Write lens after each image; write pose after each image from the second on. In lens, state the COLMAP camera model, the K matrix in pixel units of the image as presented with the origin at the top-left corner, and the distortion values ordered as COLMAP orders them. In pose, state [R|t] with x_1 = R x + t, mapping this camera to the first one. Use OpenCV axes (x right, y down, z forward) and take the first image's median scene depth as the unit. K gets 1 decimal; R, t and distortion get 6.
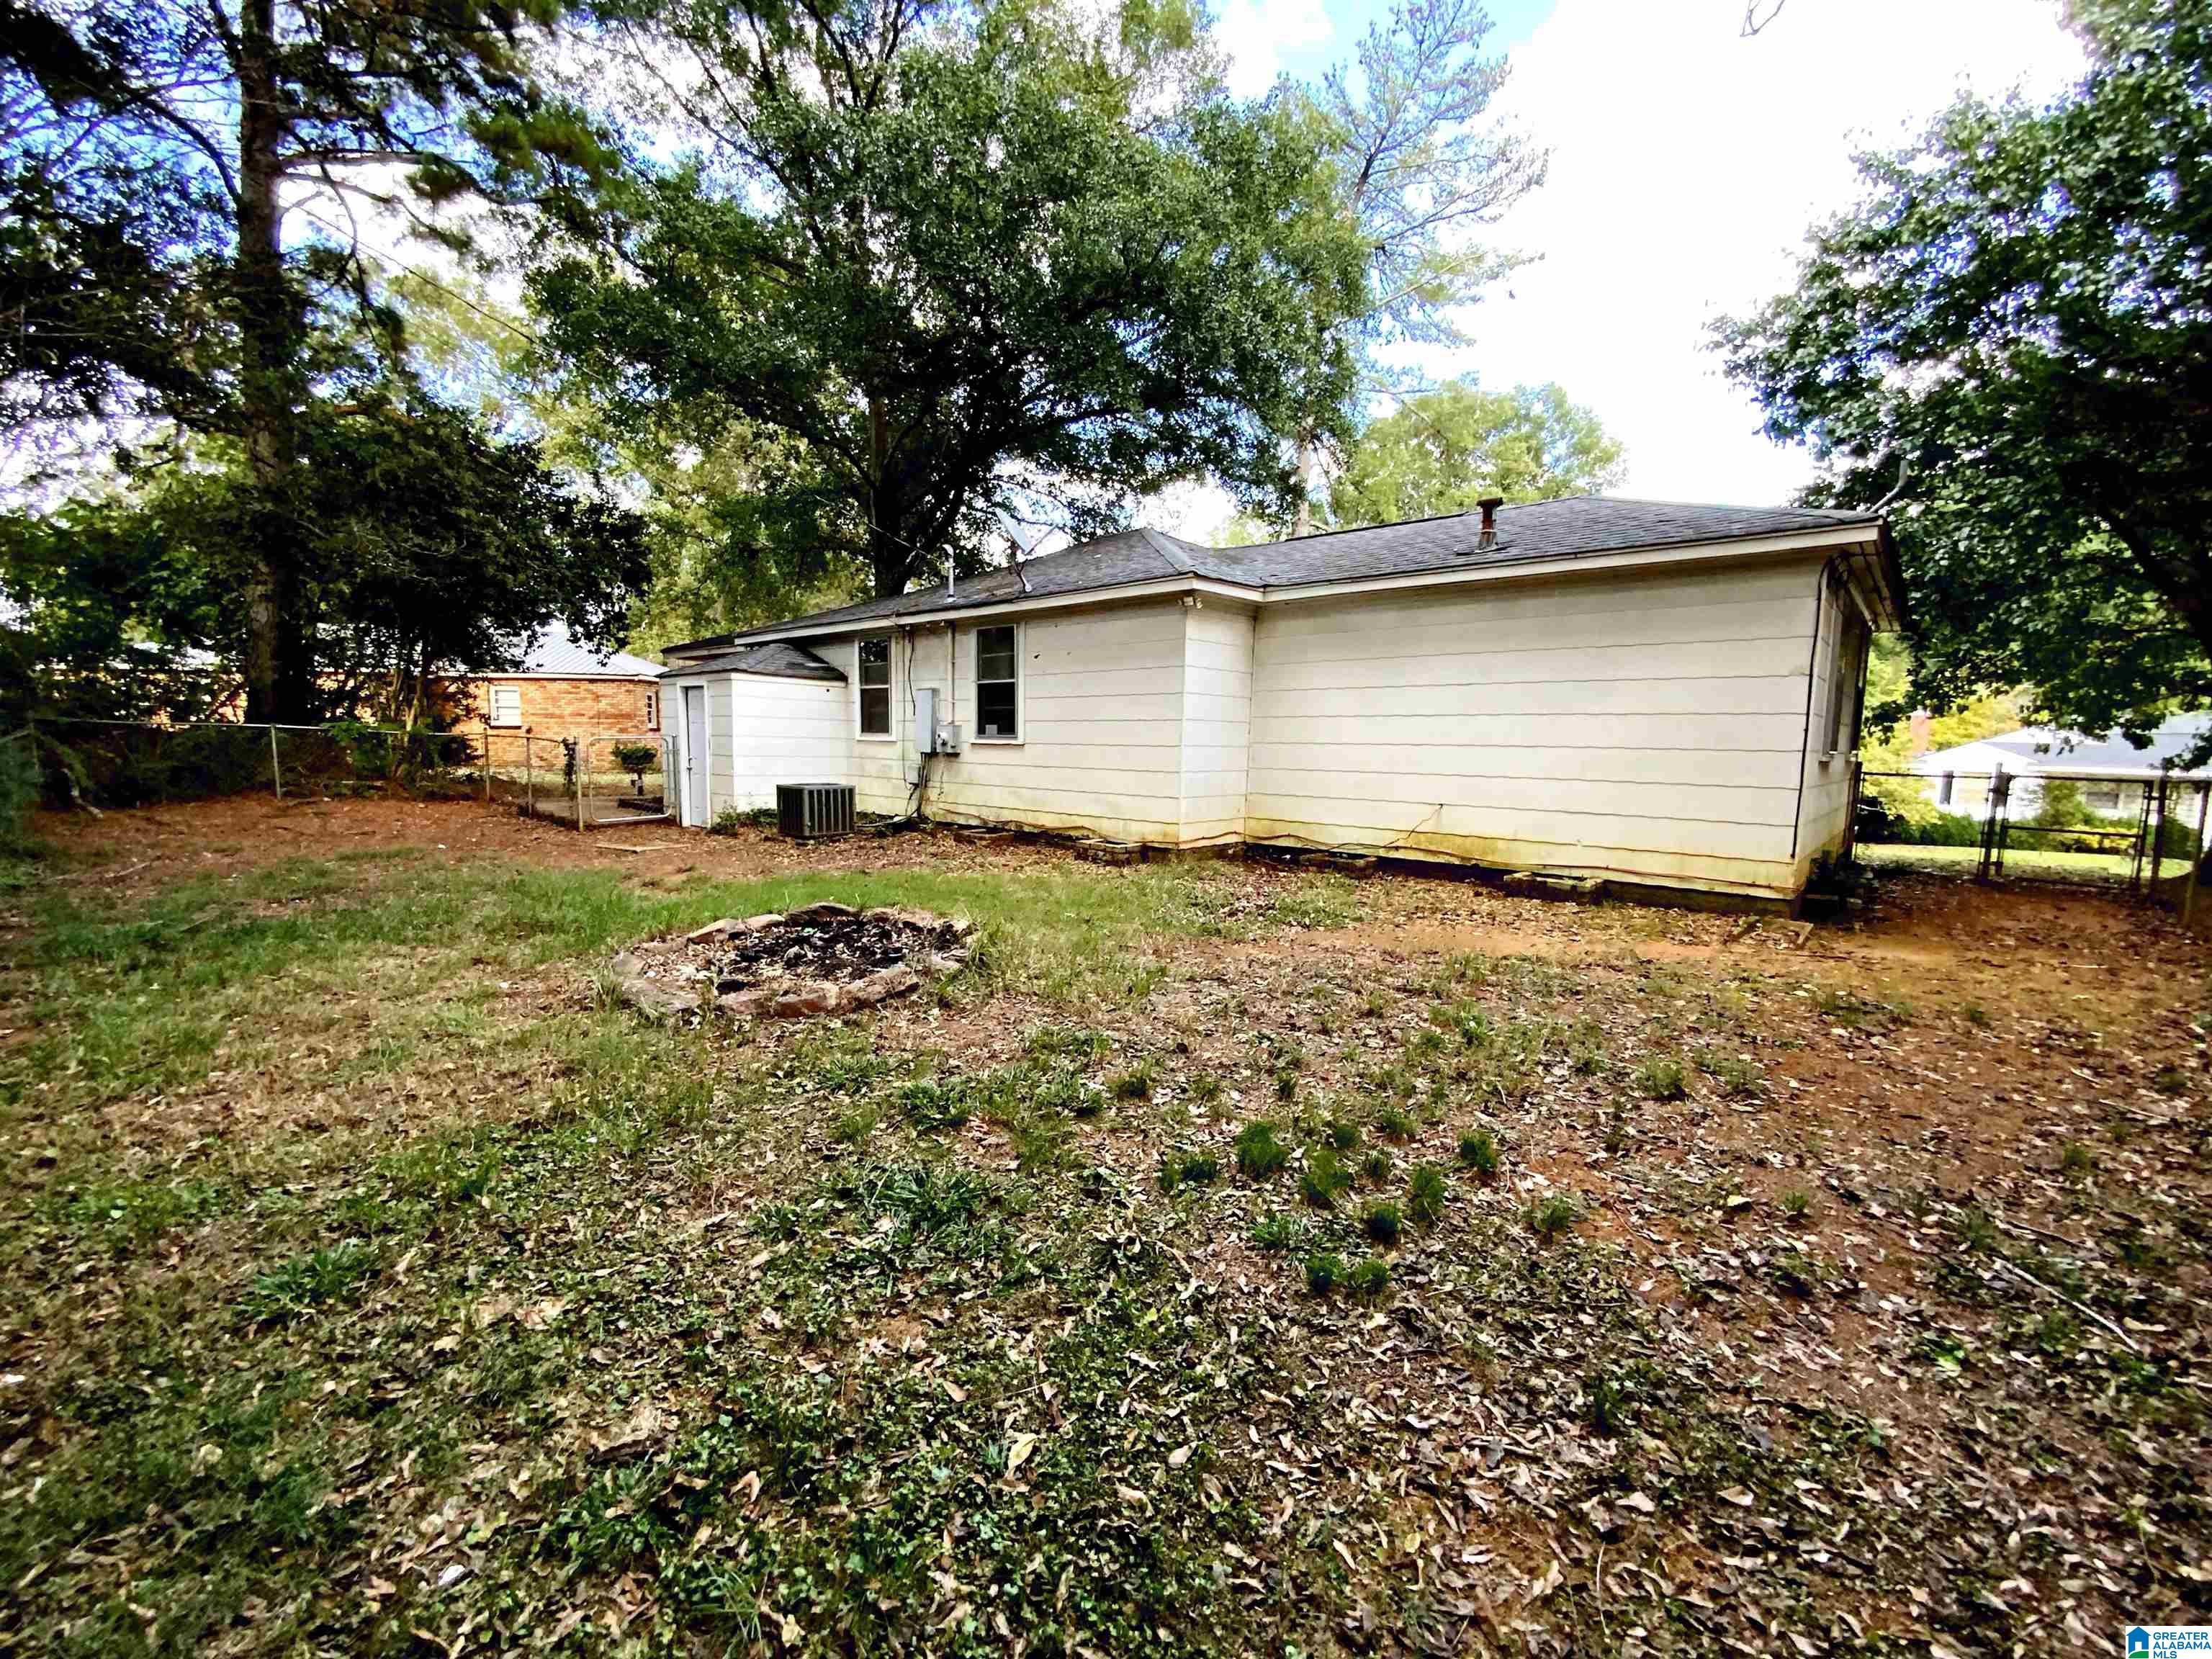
lens RADIAL K [[901.8, 0, 1103.4], [0, 901.8, 829.8], [0, 0, 1]] dist [0.025772, -0.018594]
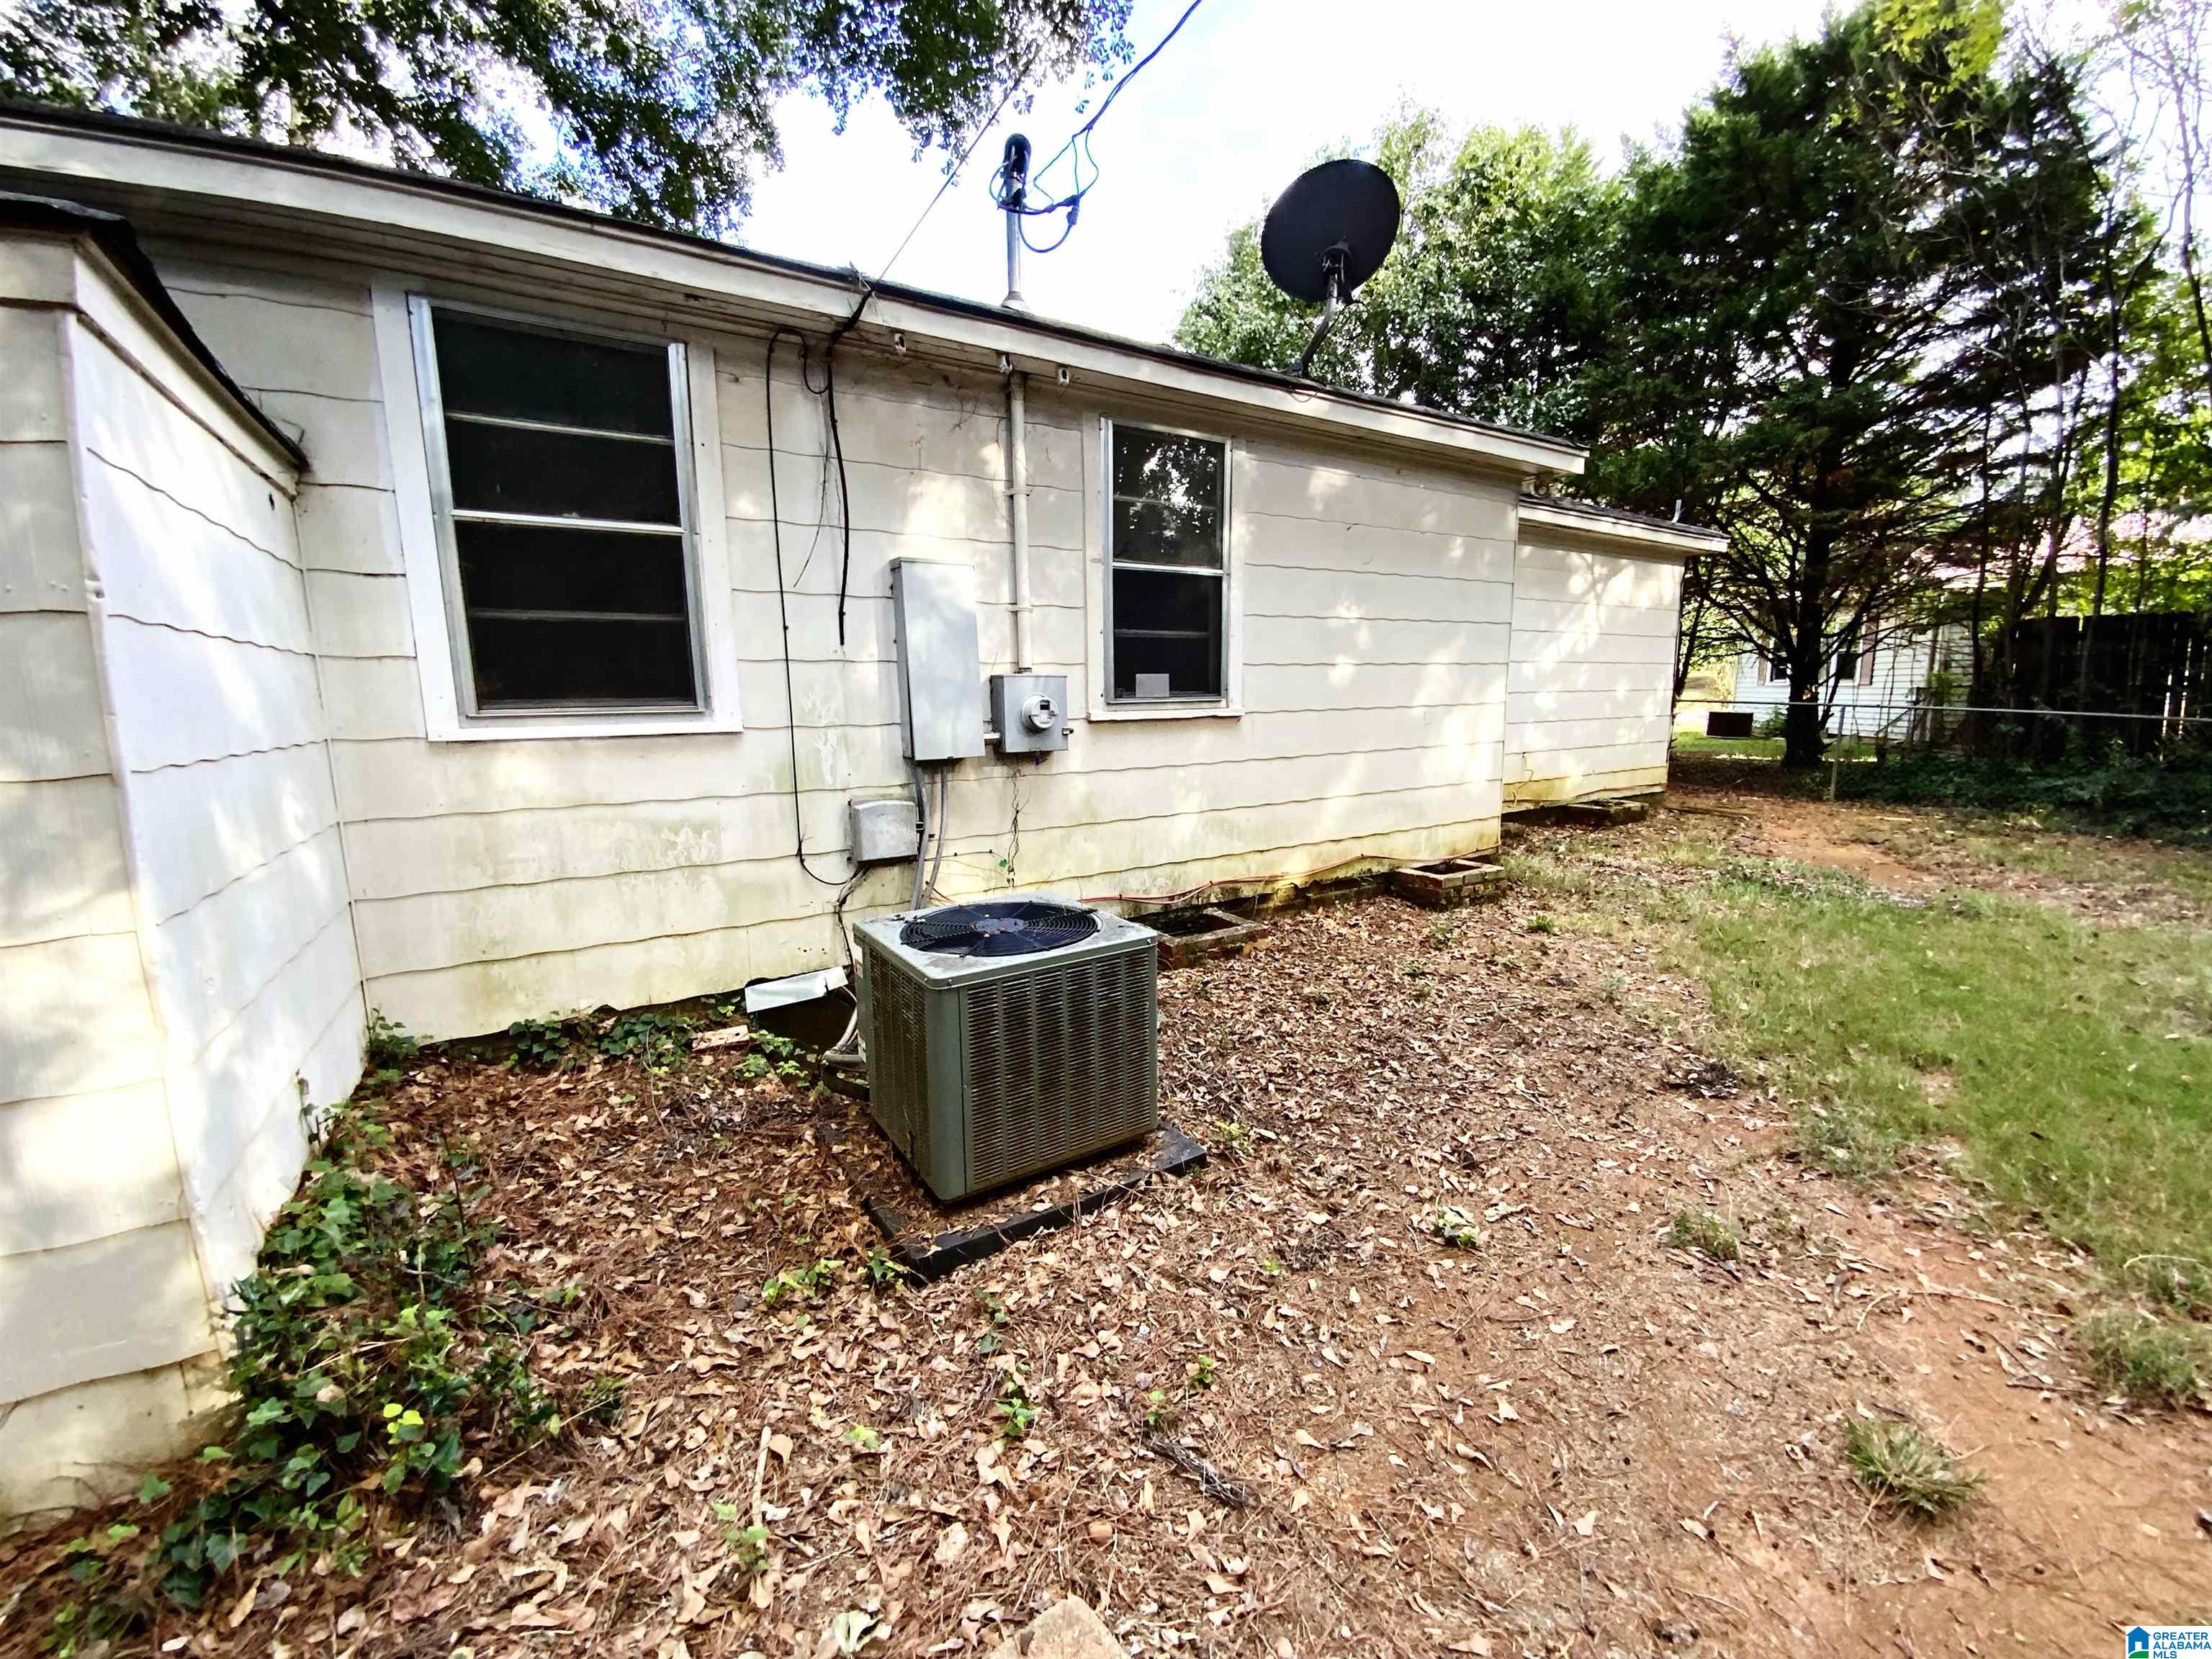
lens RADIAL K [[888.4, 0, 1111.9], [0, 888.4, 832.9], [0, 0, 1]] dist [0.020661, -0.021320]
pose [[0.247901, -0.171957, 0.953402, -0.545463], [0.119346, 0.982046, 0.146091, -0.110347], [-0.961406, 0.077568, 0.263972, 0.951916]]
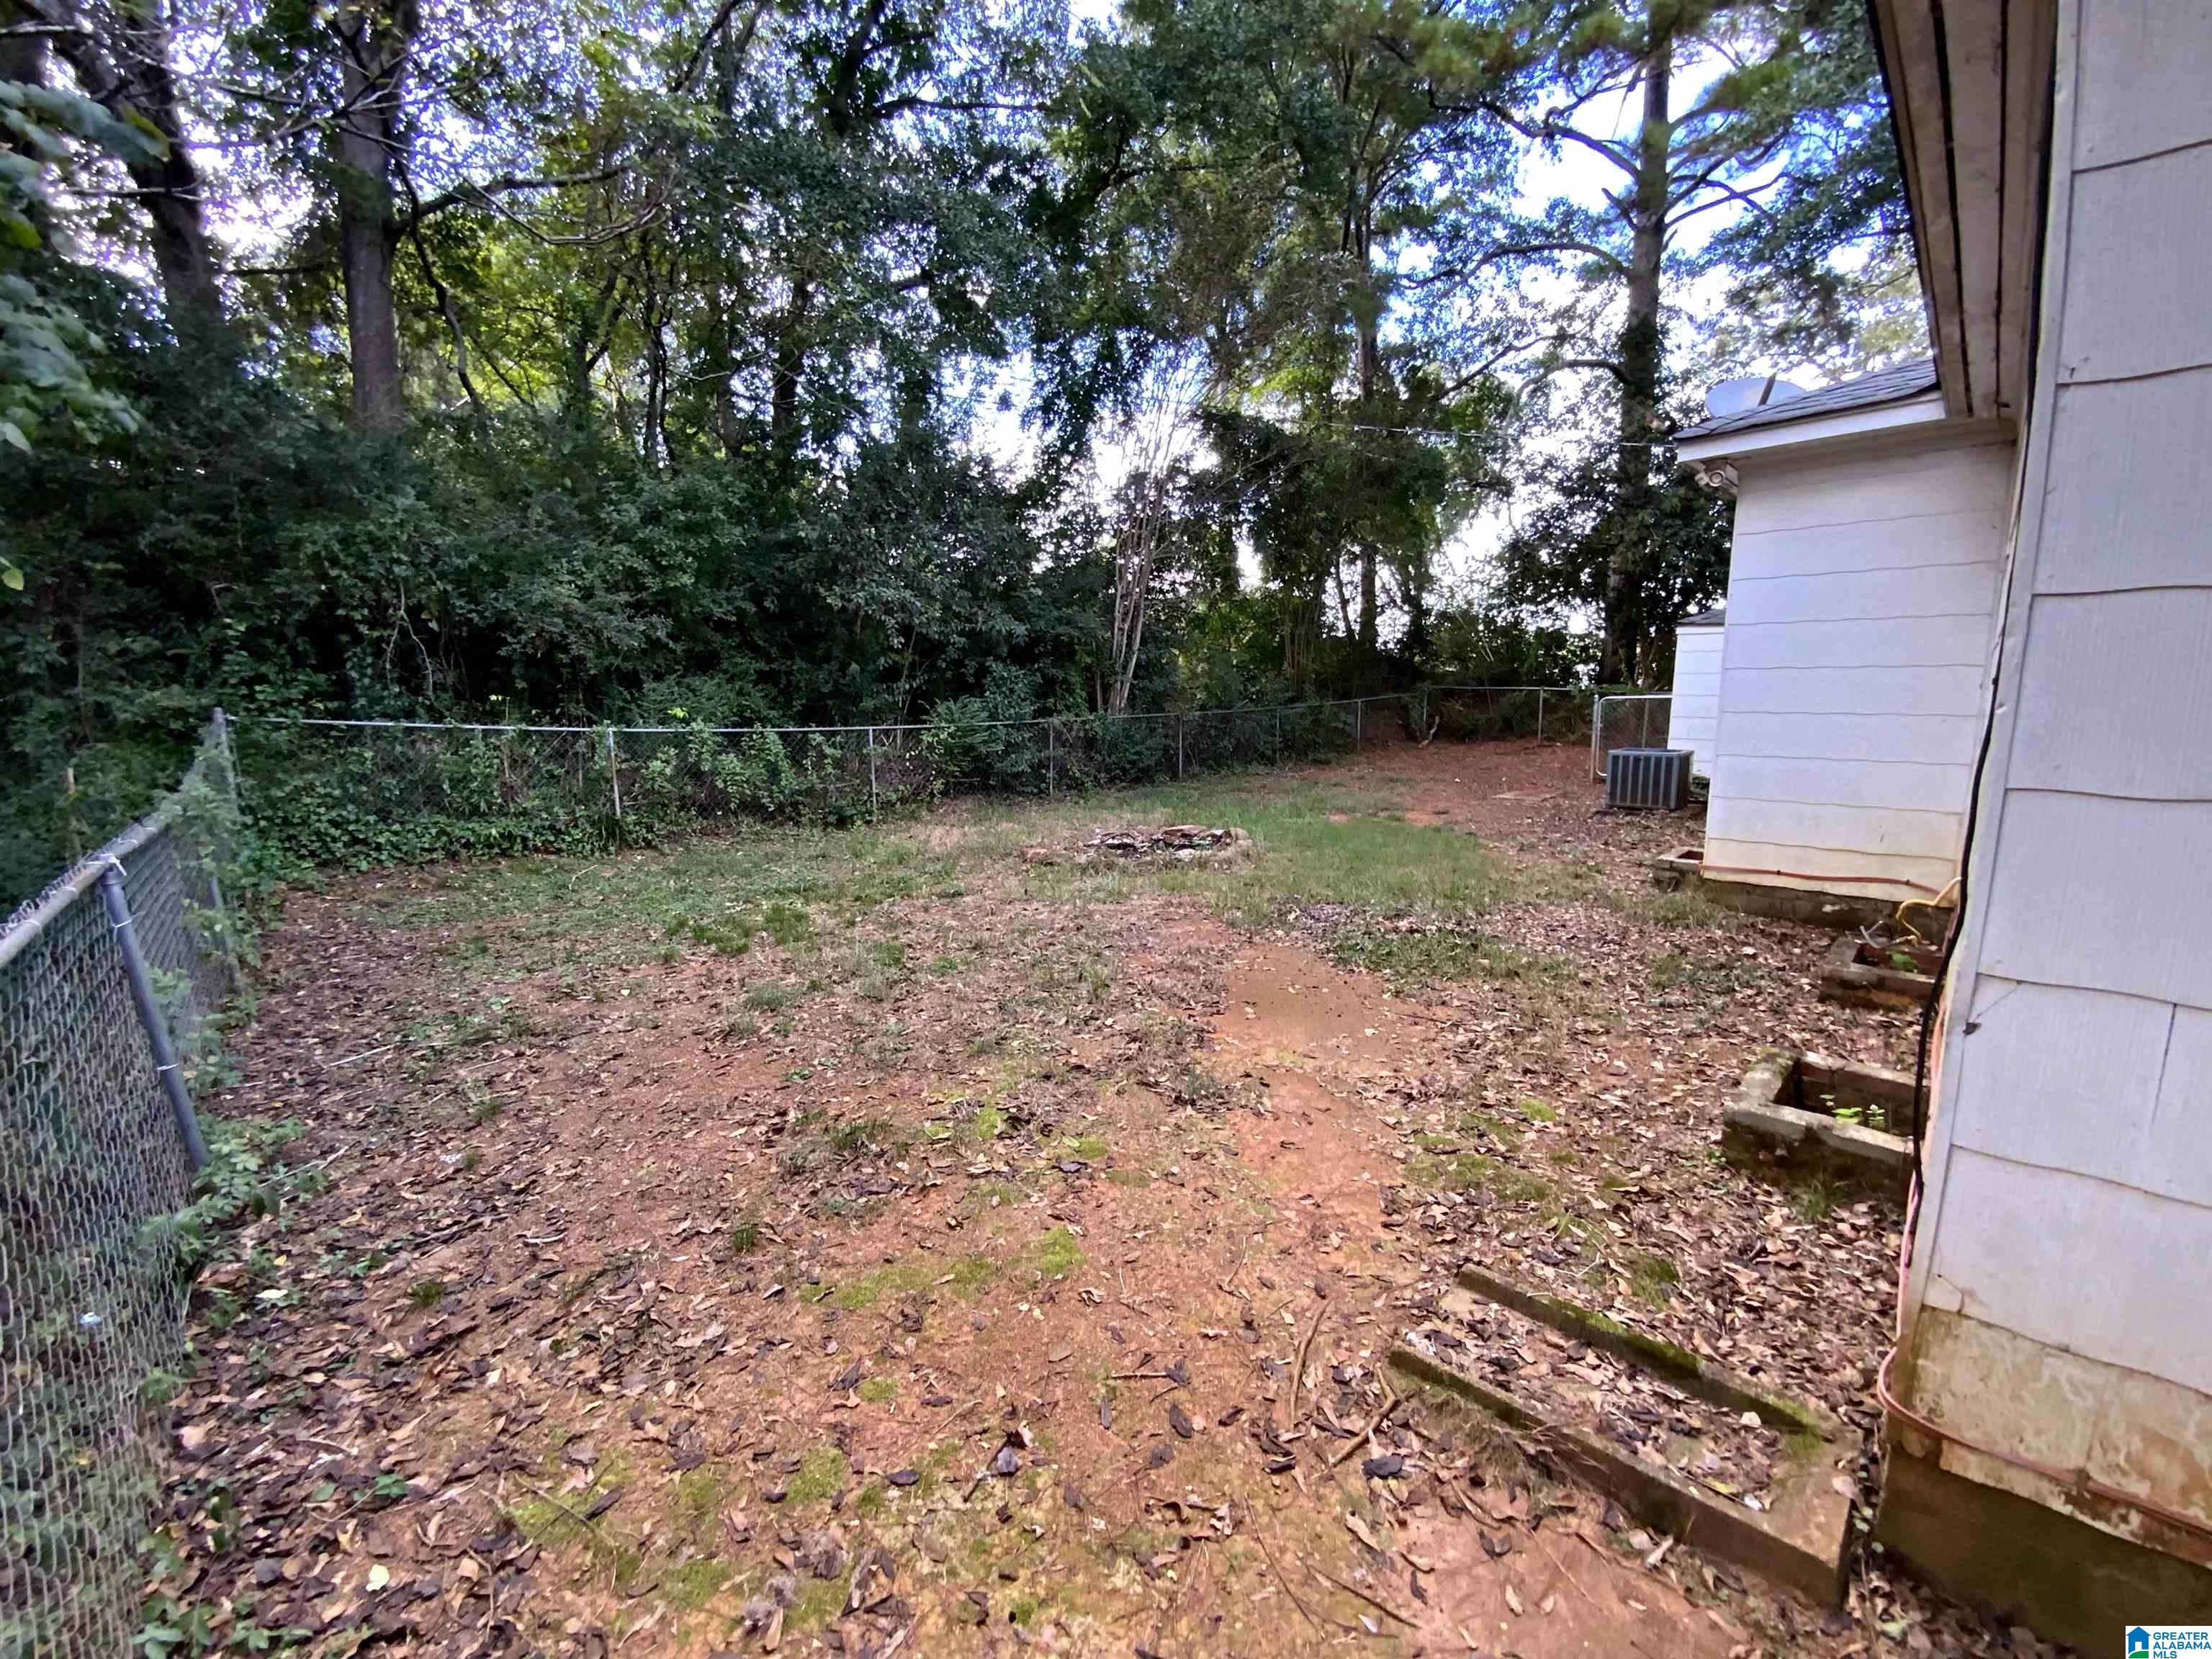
lens RADIAL K [[896.6, 0, 1118.0], [0, 896.6, 830.9], [0, 0, 1]] dist [0.026897, -0.018034]
pose [[-0.020002, 0.143287, -0.989479, 0.616101], [-0.089869, 0.985413, 0.144515, -0.056541], [0.995753, 0.091815, -0.006833, 0.511931]]
